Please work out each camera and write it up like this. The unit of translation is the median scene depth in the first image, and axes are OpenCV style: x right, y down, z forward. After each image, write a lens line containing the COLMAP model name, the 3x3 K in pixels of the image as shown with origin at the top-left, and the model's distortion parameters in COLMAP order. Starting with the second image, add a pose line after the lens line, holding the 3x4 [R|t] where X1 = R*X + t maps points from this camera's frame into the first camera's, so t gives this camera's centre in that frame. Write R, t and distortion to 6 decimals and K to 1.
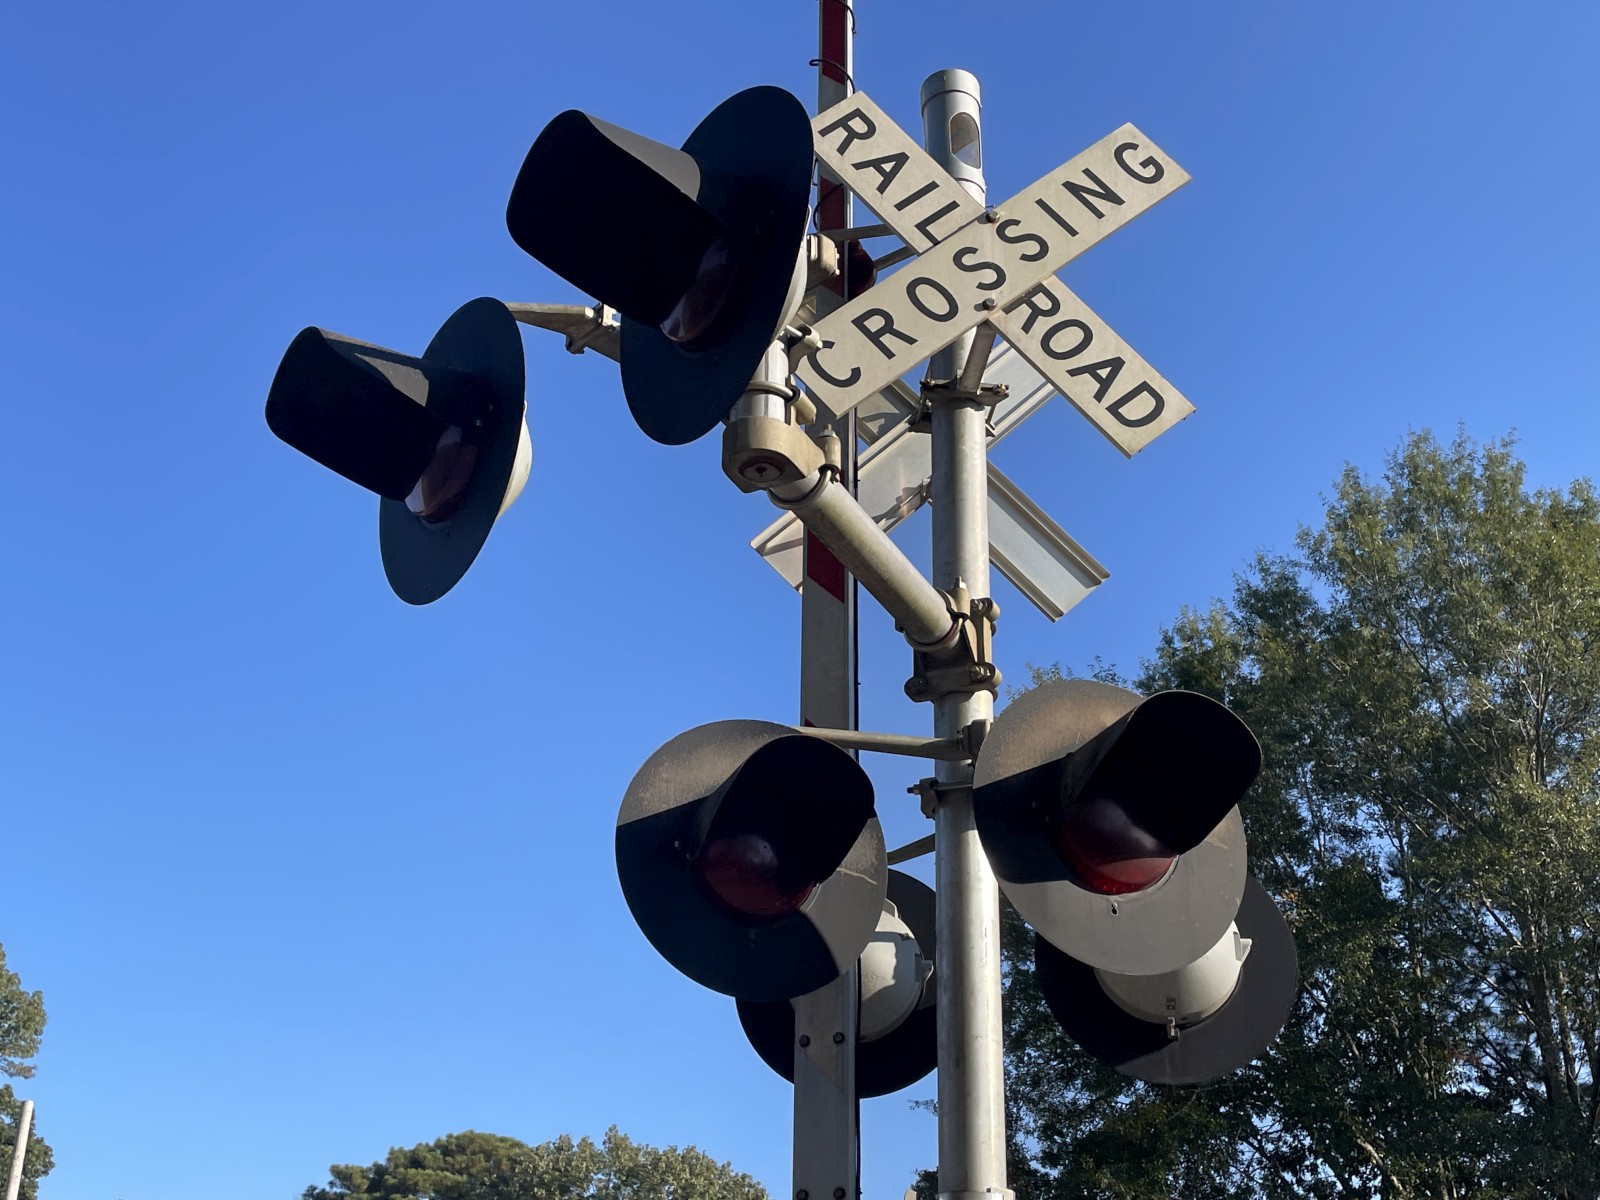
lens RADIAL K [[1806.2, 0, 800.0], [0, 1806.2, 600.0], [0, 0, 1]] dist [0.086248, -0.085177]
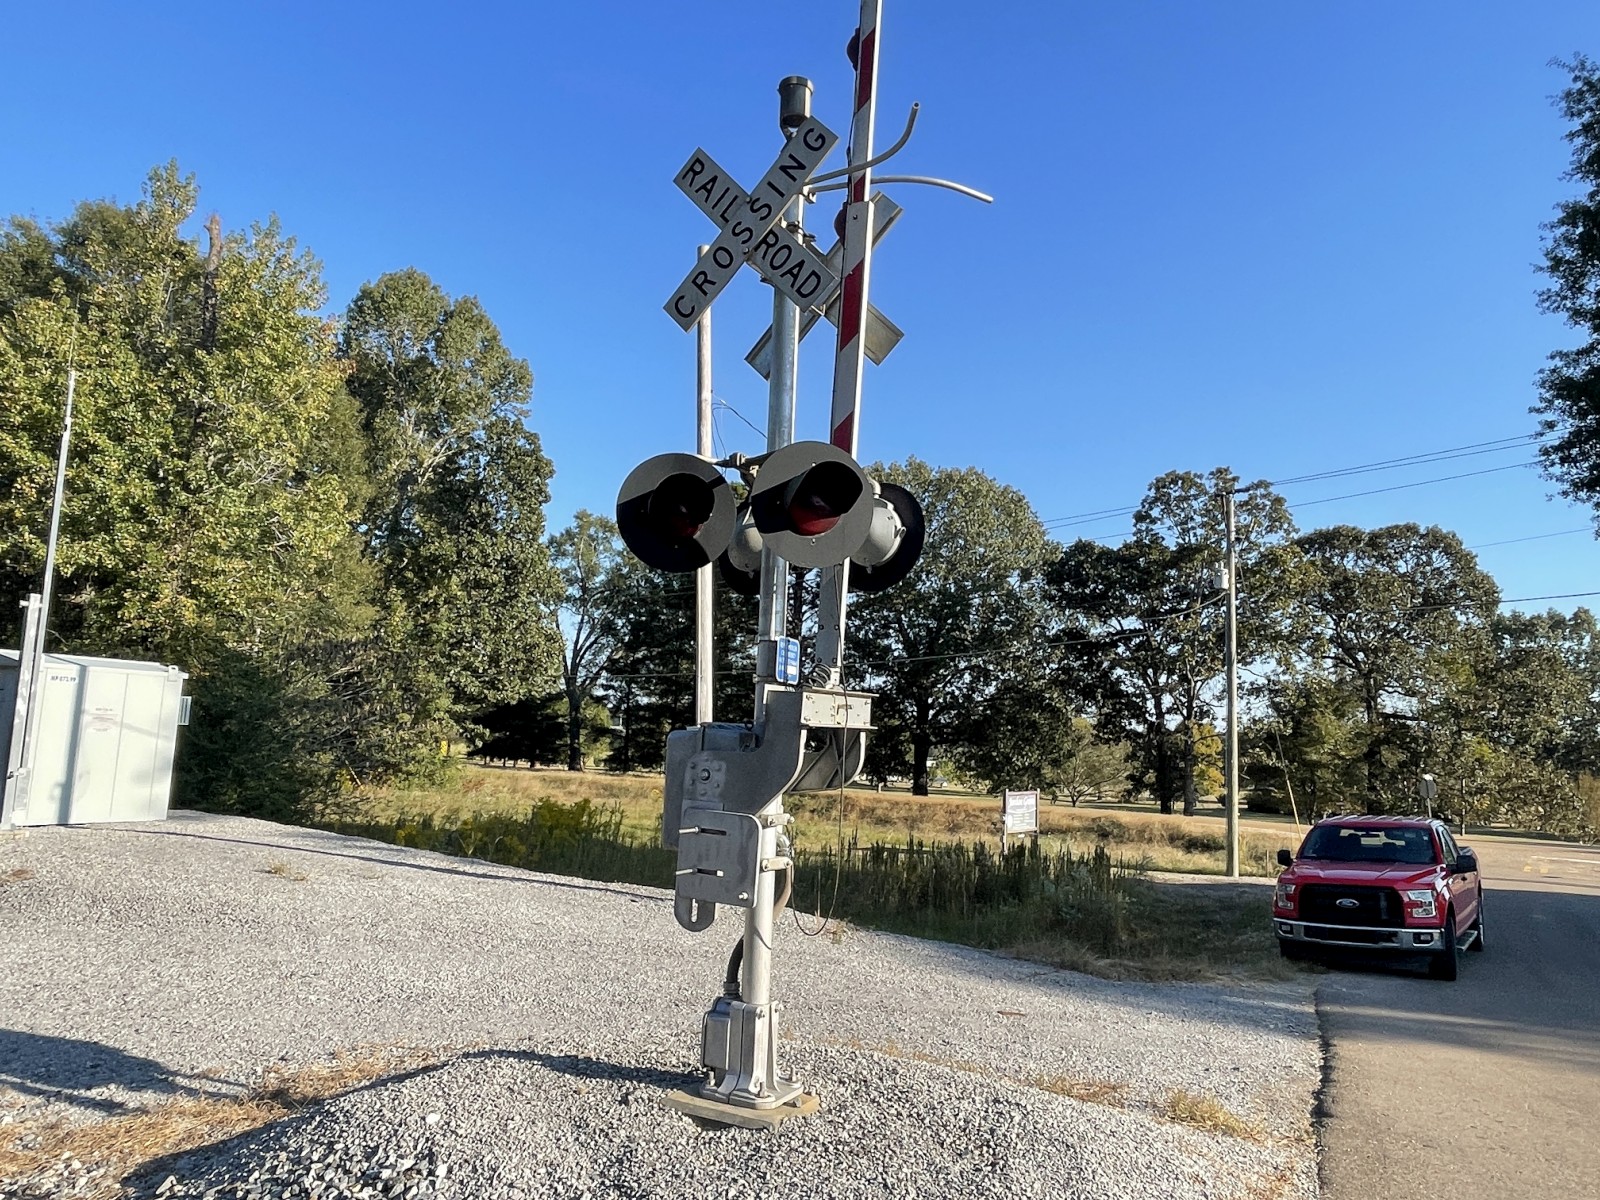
lens RADIAL K [[1100.7, 0, 806.3], [0, 1100.7, 600.1], [0, 0, 1]] dist [-0.002931, -0.004504]
pose [[0.994705, 0.006398, -0.102570, -0.280271], [0.031760, 0.930066, 0.366016, 0.209933], [0.097739, -0.367336, 0.924939, 0.403309]]
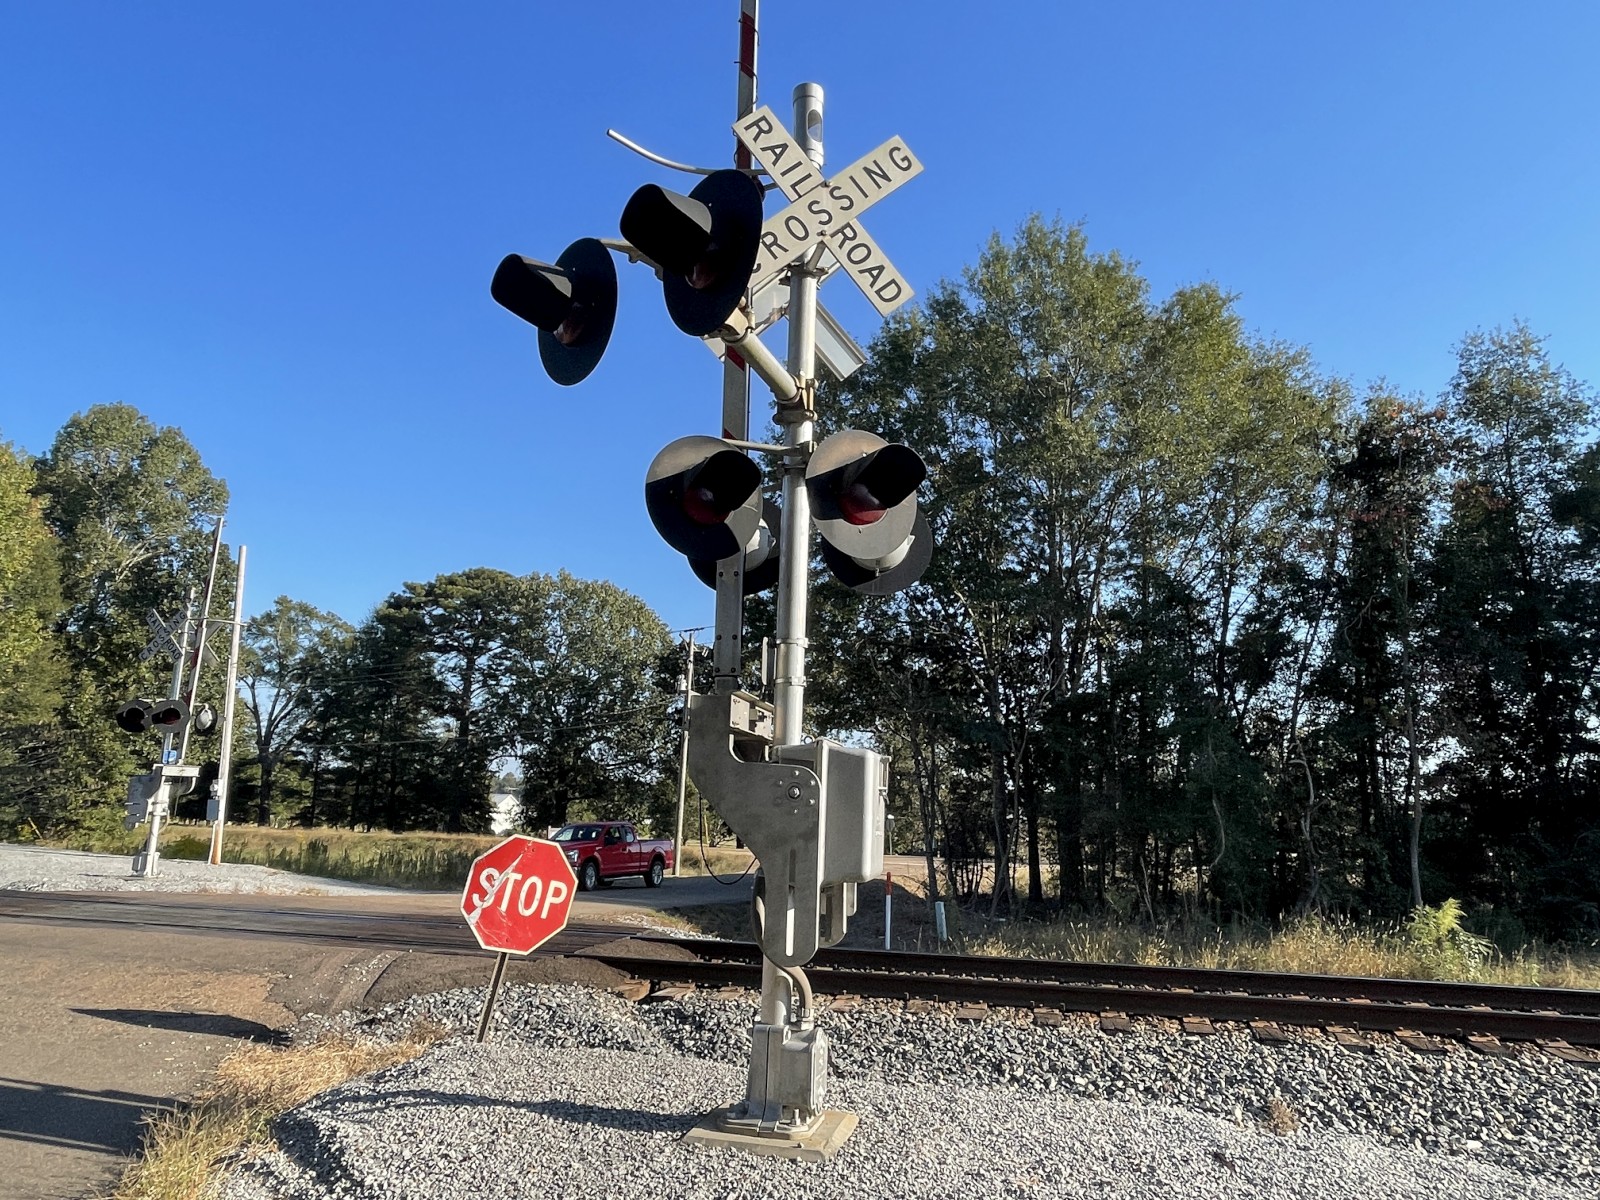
lens RADIAL K [[1025.4, 0, 802.8], [0, 1025.4, 595.3], [0, 0, 1]] dist [0.000540, -0.005181]
pose [[0.990159, 0.032608, 0.136098, -0.008960], [-0.071878, 0.952907, 0.294621, -0.015431], [-0.120082, -0.301504, 0.945873, -0.031552]]
